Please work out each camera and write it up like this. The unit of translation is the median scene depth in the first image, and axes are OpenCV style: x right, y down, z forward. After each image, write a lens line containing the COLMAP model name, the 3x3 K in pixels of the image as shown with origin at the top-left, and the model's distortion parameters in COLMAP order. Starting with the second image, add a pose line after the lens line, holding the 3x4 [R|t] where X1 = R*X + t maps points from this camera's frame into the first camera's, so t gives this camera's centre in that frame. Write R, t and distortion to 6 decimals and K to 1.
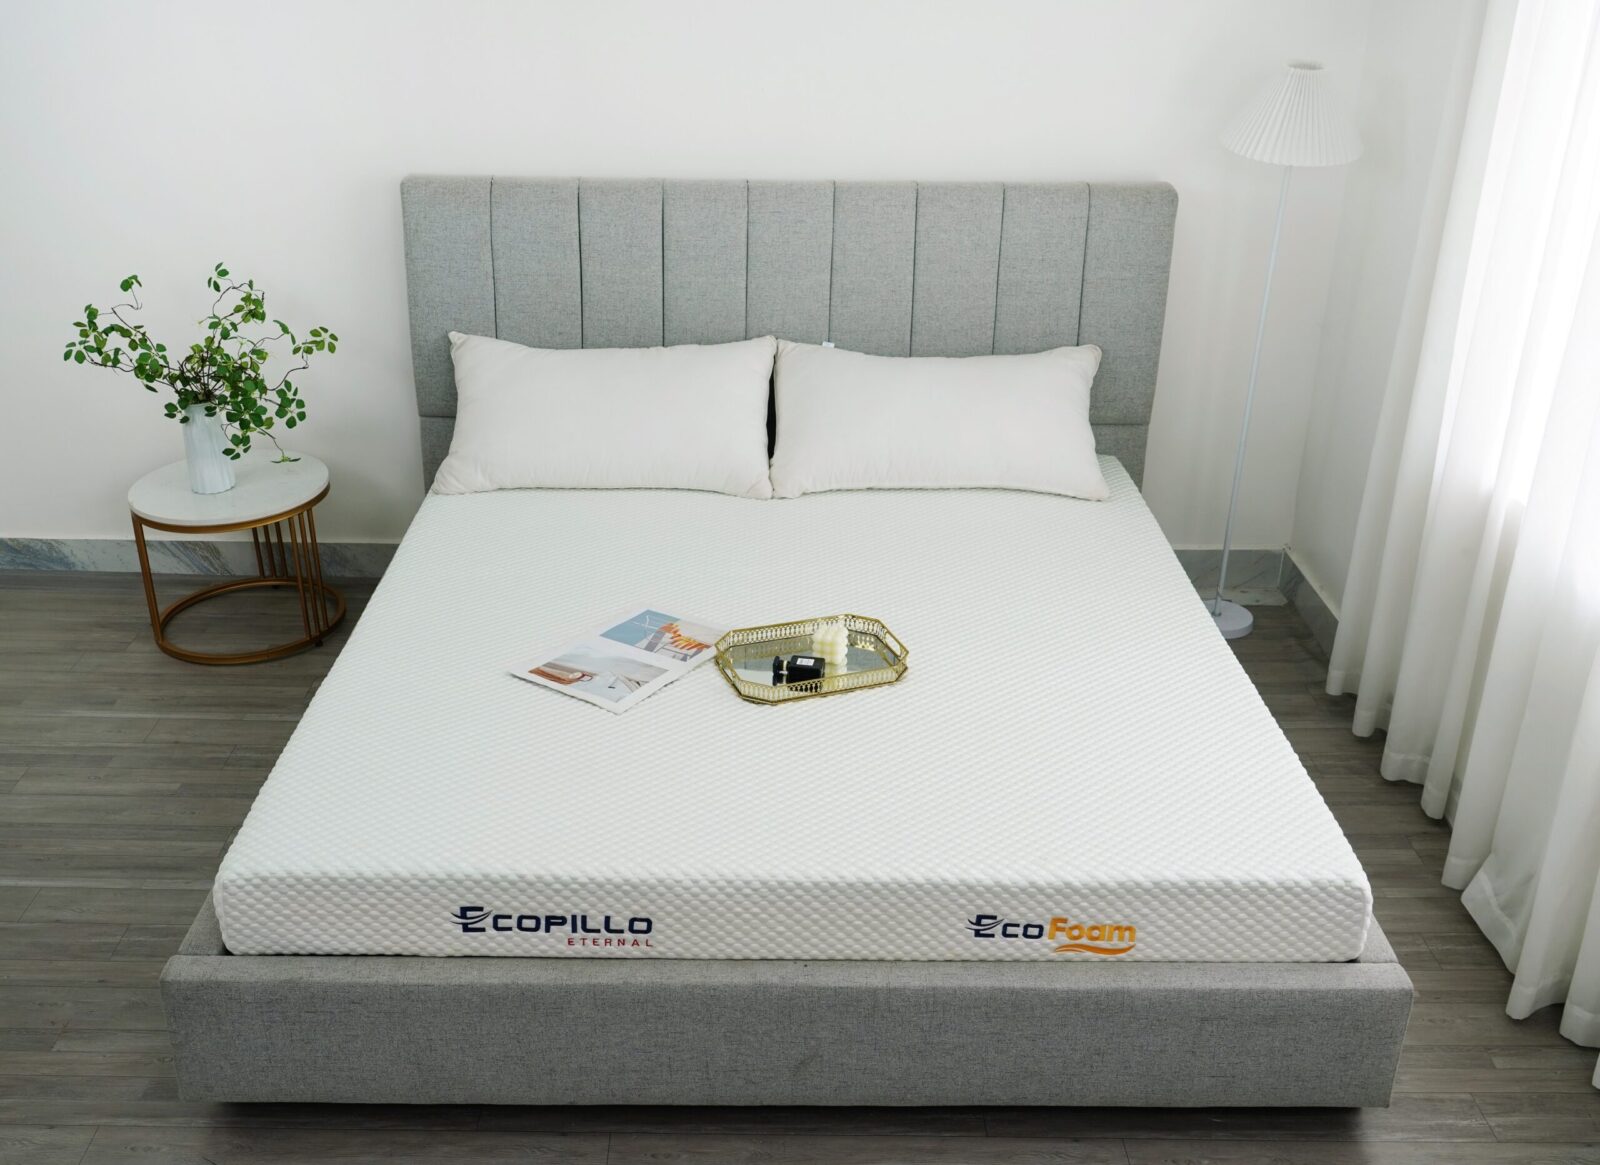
lens RADIAL K [[1490.2, 0, 795.1], [0, 1490.2, 569.2], [0, 0, 1]] dist [-0.010062, 0.000000]
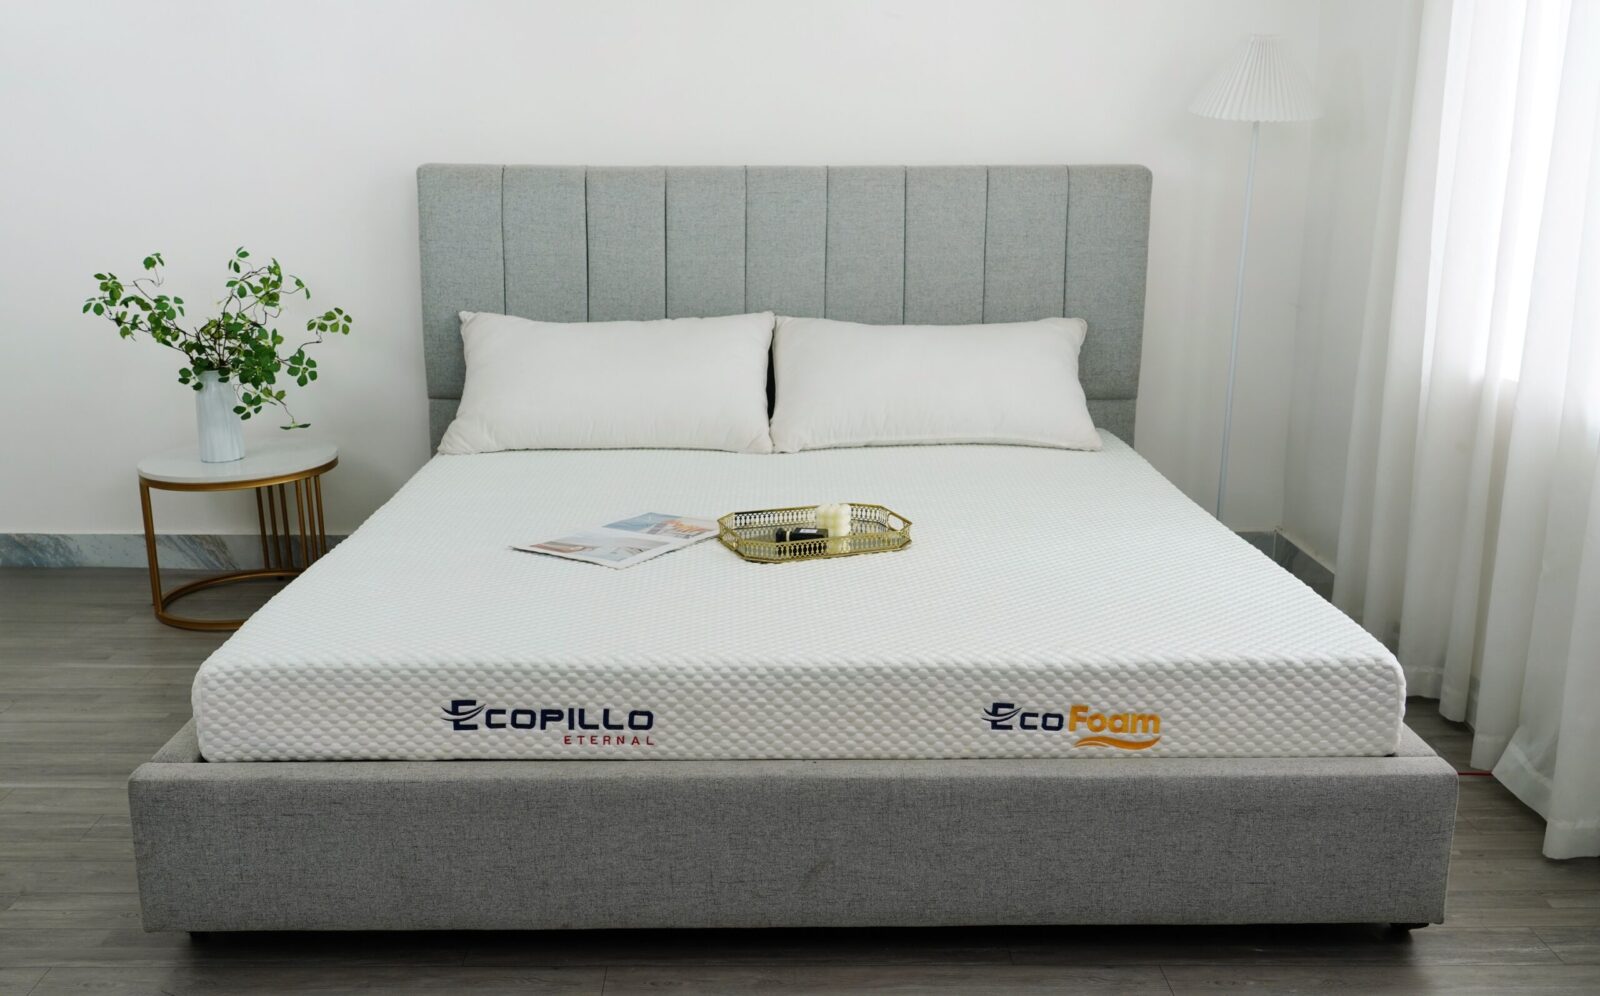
lens RADIAL K [[1422.3, 0, 798.9], [0, 1422.3, 506.9], [0, 0, 1]] dist [0.011207, -0.011455]
pose [[0.999887, -0.013484, 0.006654, -0.004528], [0.014464, 0.983461, -0.180540, 0.177097], [-0.004110, 0.180616, 0.983545, 0.051634]]
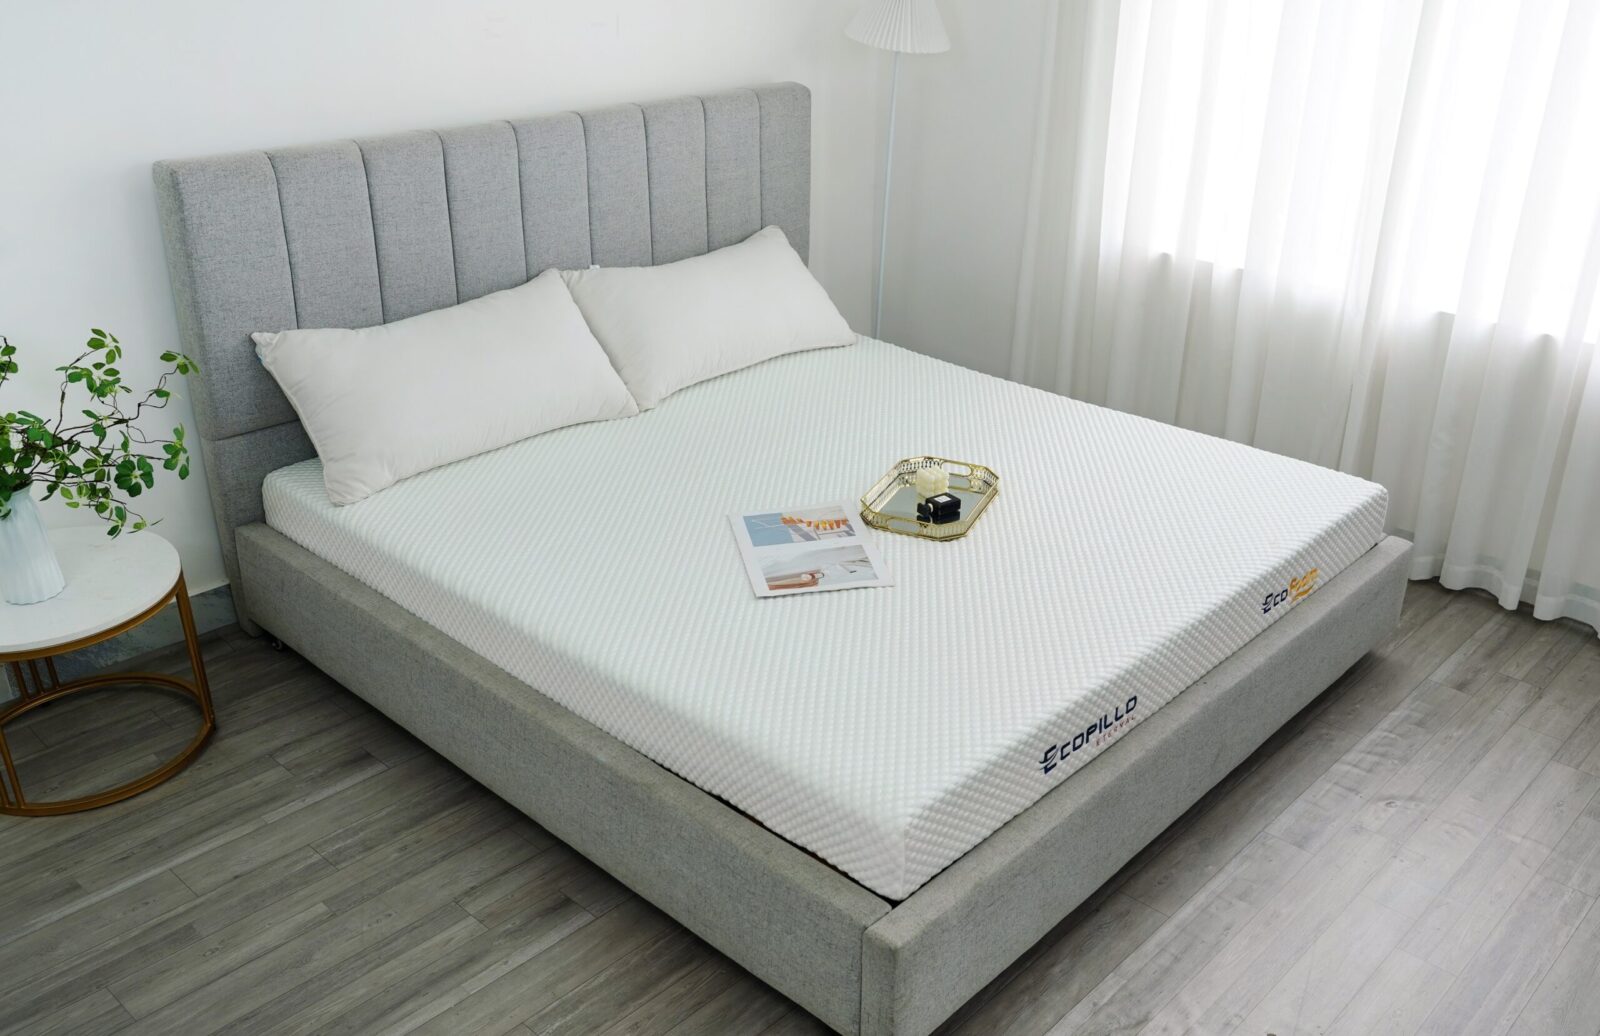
lens RADIAL K [[1322.8, 0, 806.9], [0, 1322.8, 522.2], [0, 0, 1]] dist [0.002532, -0.000190]
pose [[0.701776, -0.313813, 0.639556, -0.601244], [0.287003, 0.946214, 0.149357, -0.086717], [-0.652027, 0.078740, 0.754096, 0.233270]]
